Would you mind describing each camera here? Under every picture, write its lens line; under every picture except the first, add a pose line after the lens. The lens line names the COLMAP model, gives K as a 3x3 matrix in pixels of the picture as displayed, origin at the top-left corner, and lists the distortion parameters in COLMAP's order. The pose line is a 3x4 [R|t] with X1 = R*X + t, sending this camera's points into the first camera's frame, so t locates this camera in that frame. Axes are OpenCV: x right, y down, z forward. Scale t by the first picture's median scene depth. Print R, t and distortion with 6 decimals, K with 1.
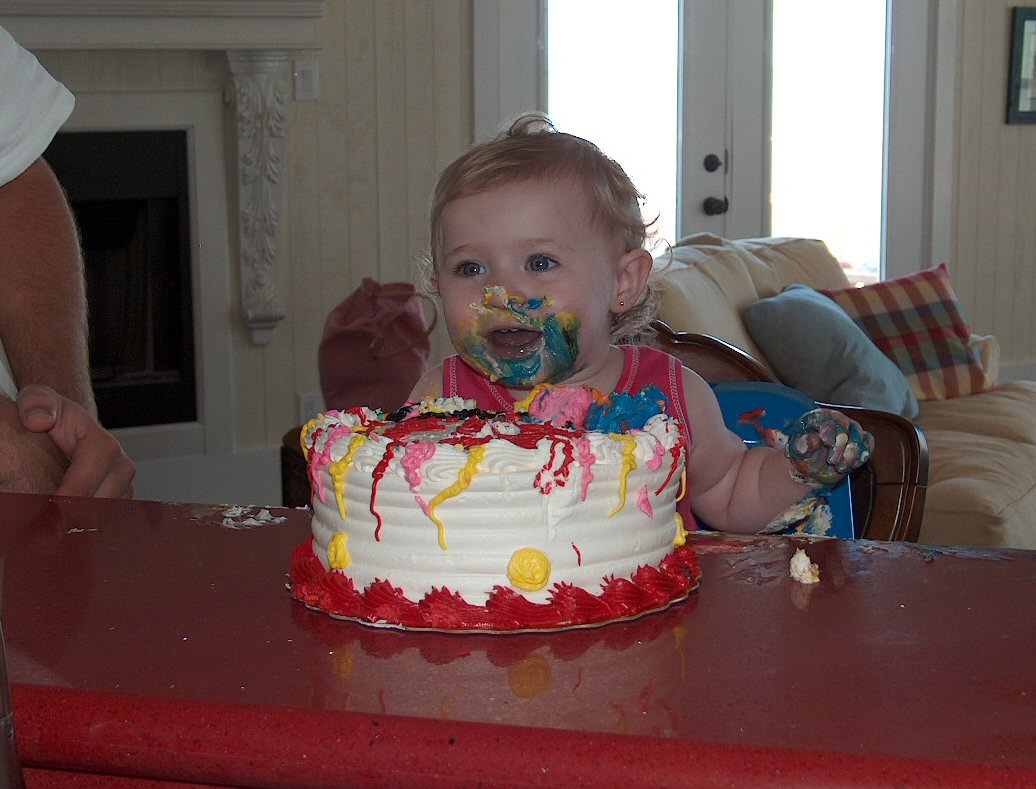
lens RADIAL K [[1962.5, 0, 529.4], [0, 1962.5, 429.6], [0, 0, 1]] dist [-0.004515, 0.000000]
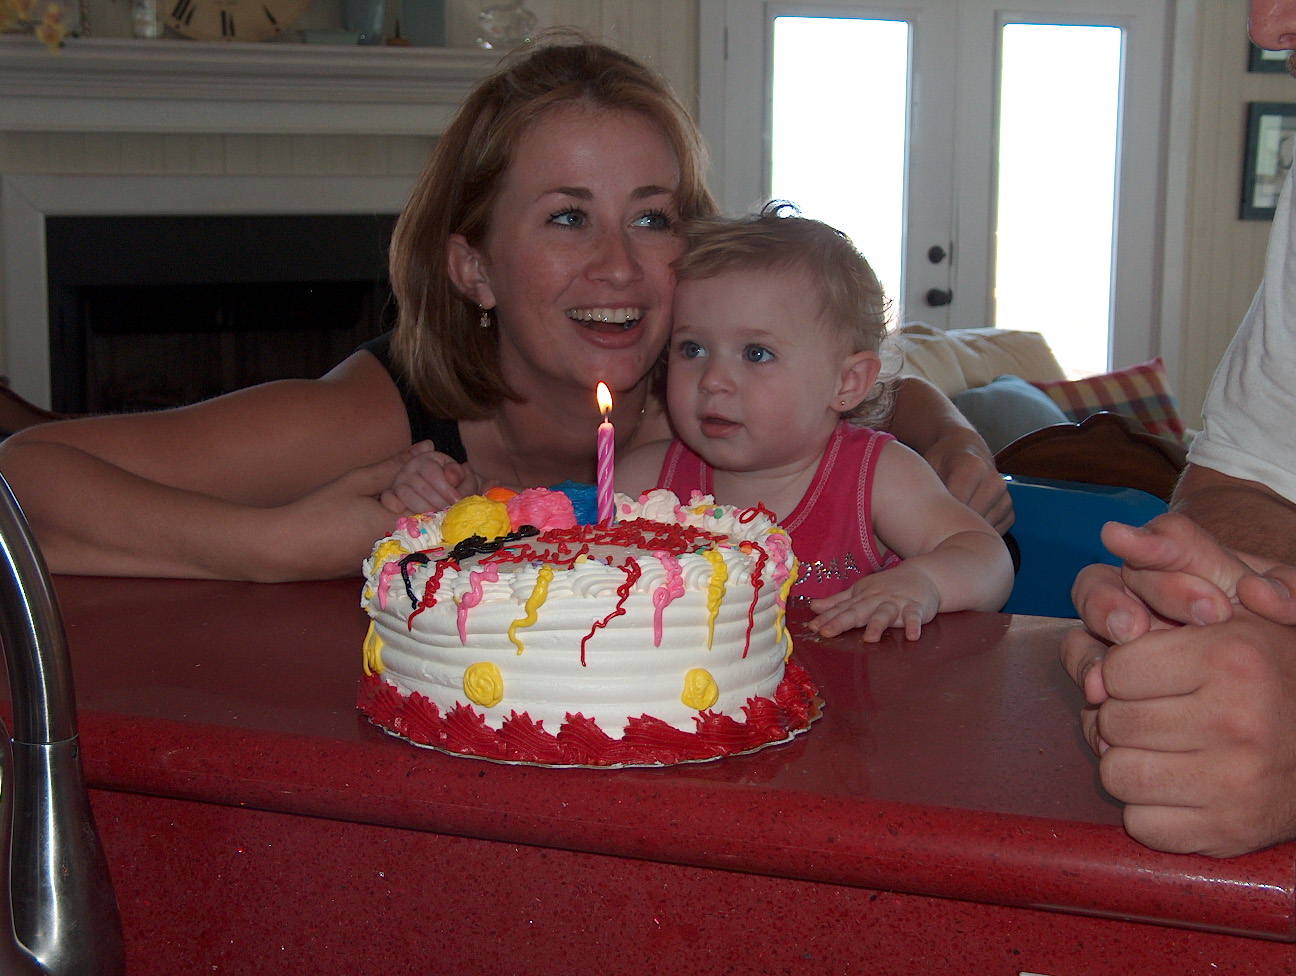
lens RADIAL K [[1965.2, 0, 636.5], [0, 1965.2, 481.6], [0, 0, 1]] dist [0.008533, 0.000000]
pose [[0.997140, 0.023456, -0.071848, 0.088582], [-0.024887, 0.999508, -0.019087, 0.014624], [0.071364, 0.020820, 0.997233, -0.040680]]
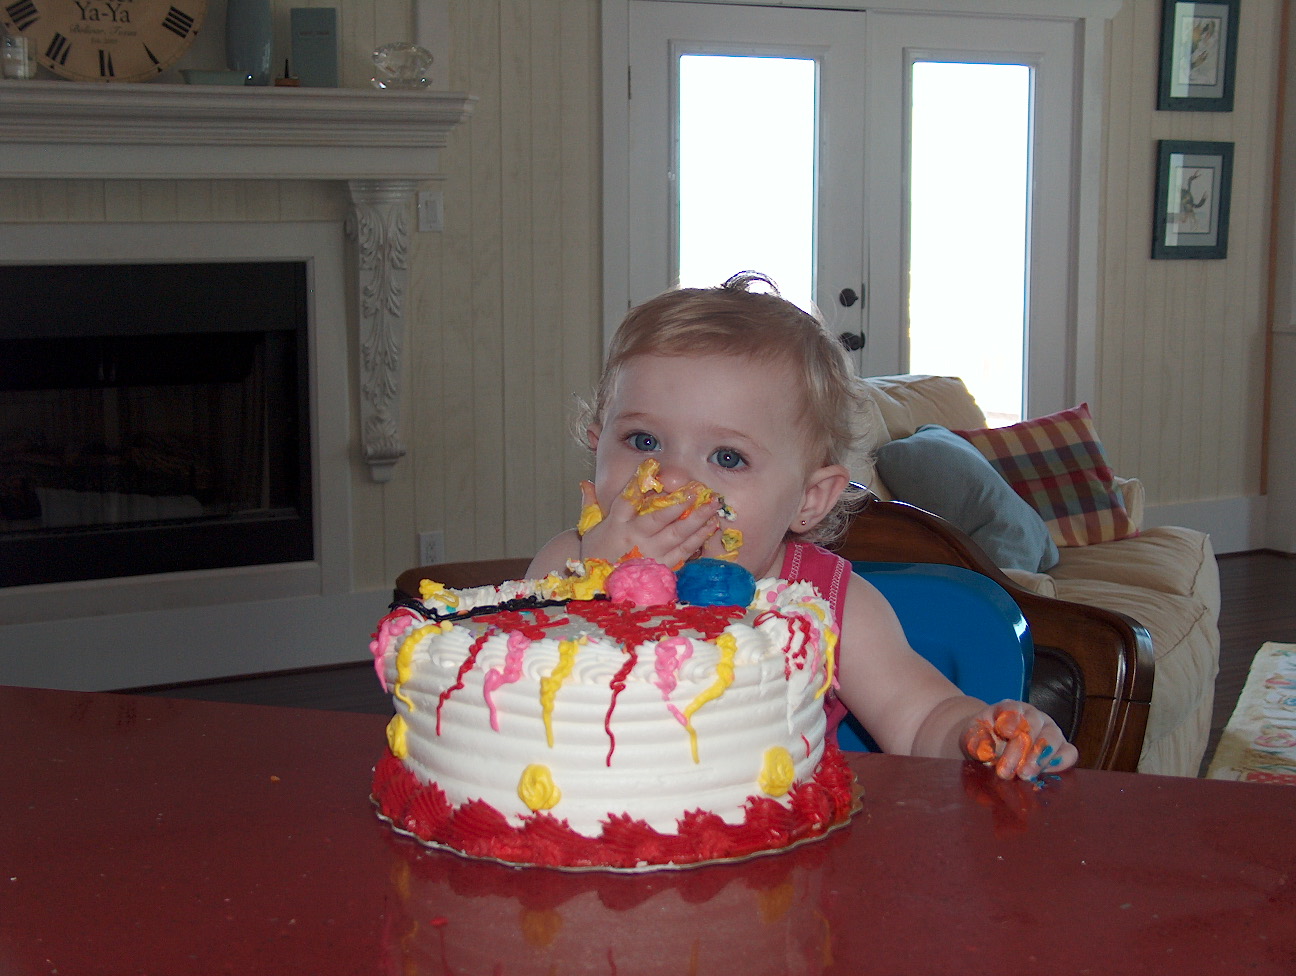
lens RADIAL K [[1965.2, 0, 646.0], [0, 1965.2, 470.5], [0, 0, 1]] dist [0.008533, 0.000000]
pose [[0.999850, 0.006581, -0.016039, 0.051915], [-0.007312, 0.998917, -0.045942, -0.027268], [0.015719, 0.046052, 0.998815, 0.166132]]
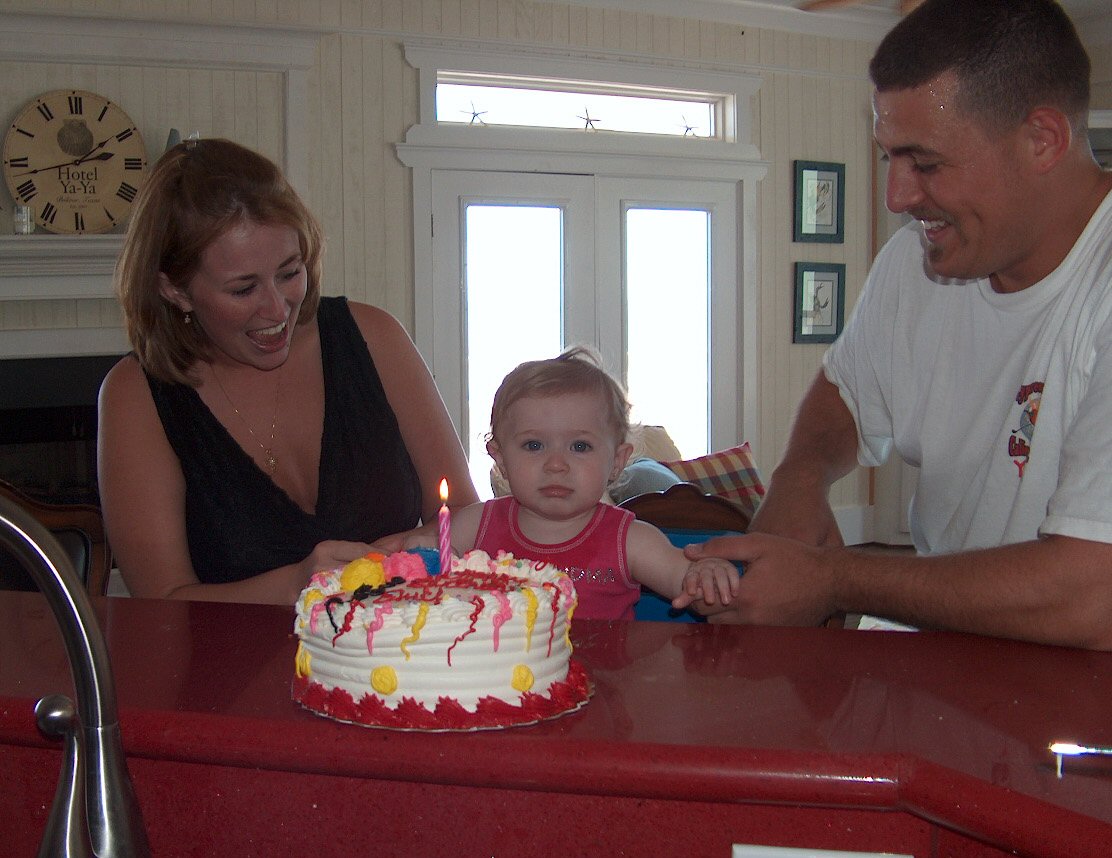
lens RADIAL K [[1455.4, 0, 456.7], [0, 1455.4, 479.1], [0, 0, 1]] dist [-0.190636, 0.000000]
pose [[0.999973, -0.006838, -0.002577, 0.018762], [0.006671, 0.998178, -0.059965, 0.011905], [0.002982, 0.059946, 0.998197, -0.166357]]
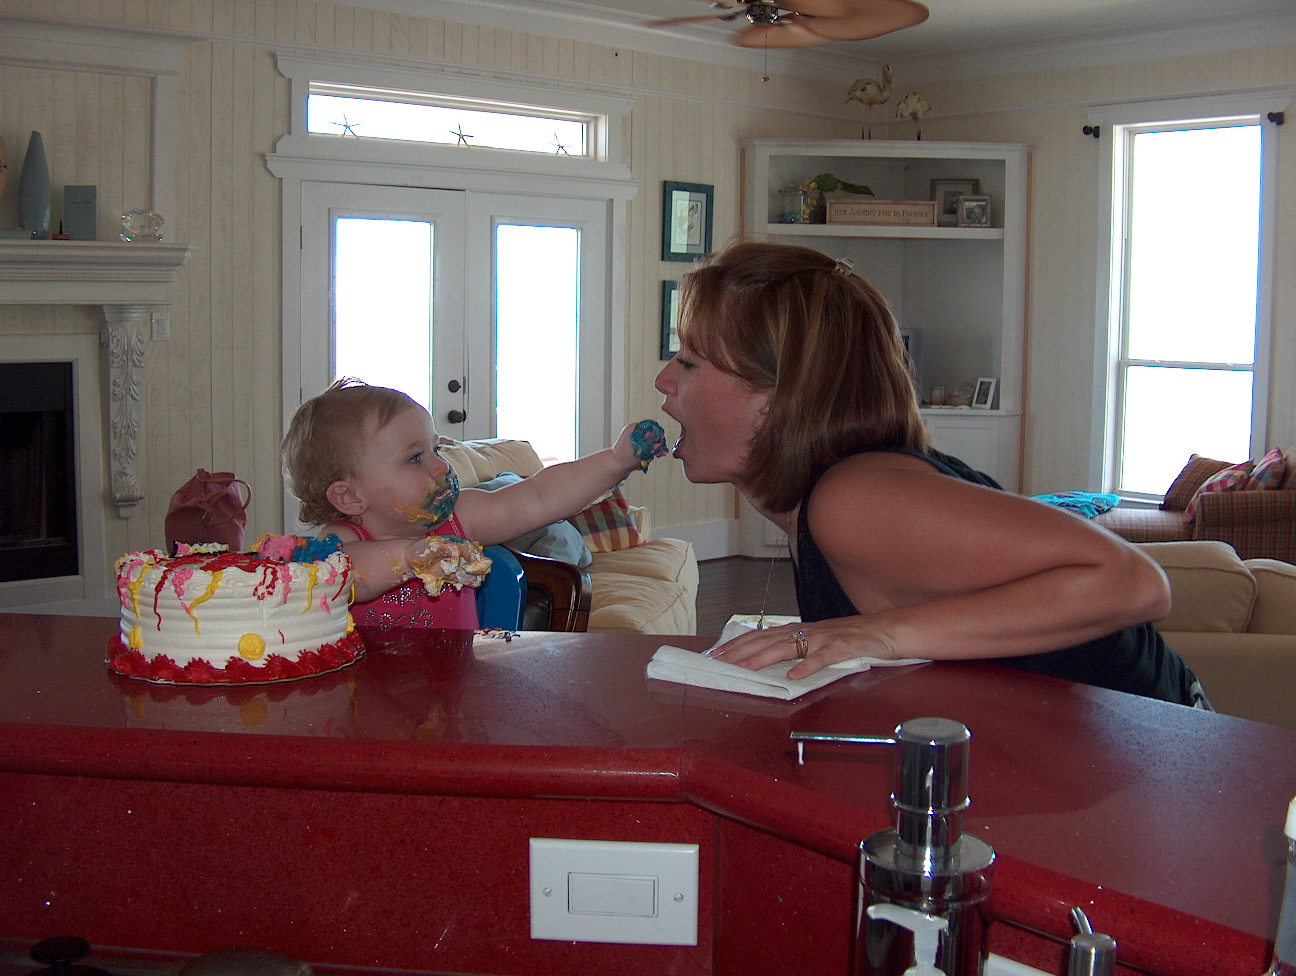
lens RADIAL K [[1457.7, 0, 643.5], [0, 1457.7, 481.5], [0, 0, 1]] dist [-0.180743, 0.000000]
pose [[0.978675, -0.004634, 0.205364, 0.067135], [0.018491, 0.997674, -0.065607, 0.016913], [-0.204582, 0.068005, 0.976484, -0.218916]]
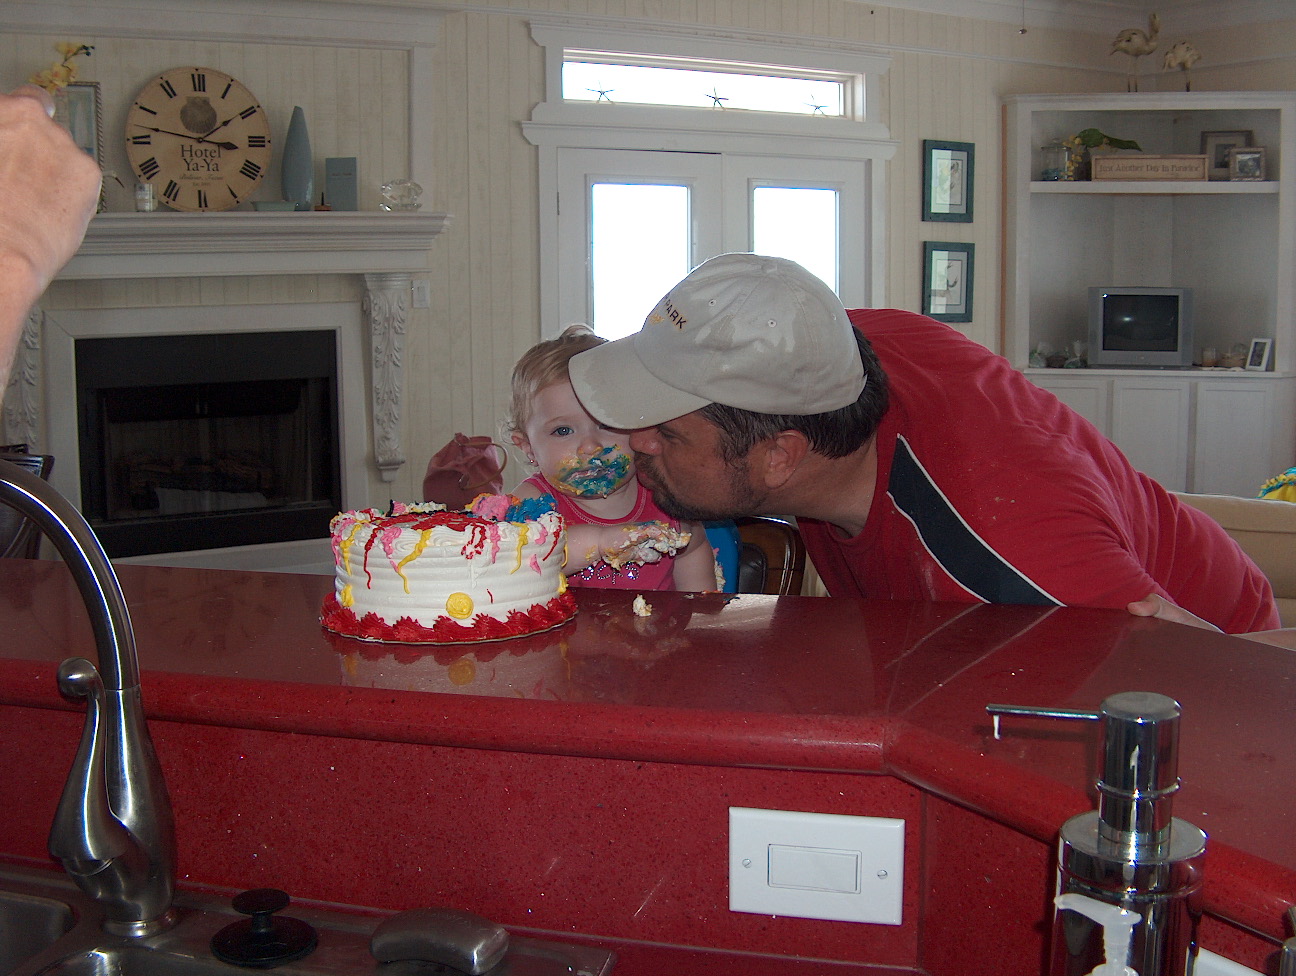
lens RADIAL K [[1457.7, 0, 634.8], [0, 1457.7, 475.1], [0, 0, 1]] dist [-0.180743, 0.000000]
pose [[0.999839, -0.005735, 0.016978, 0.112632], [0.006556, 0.998790, -0.048742, 0.020580], [-0.016678, 0.048846, 0.998667, -0.189284]]
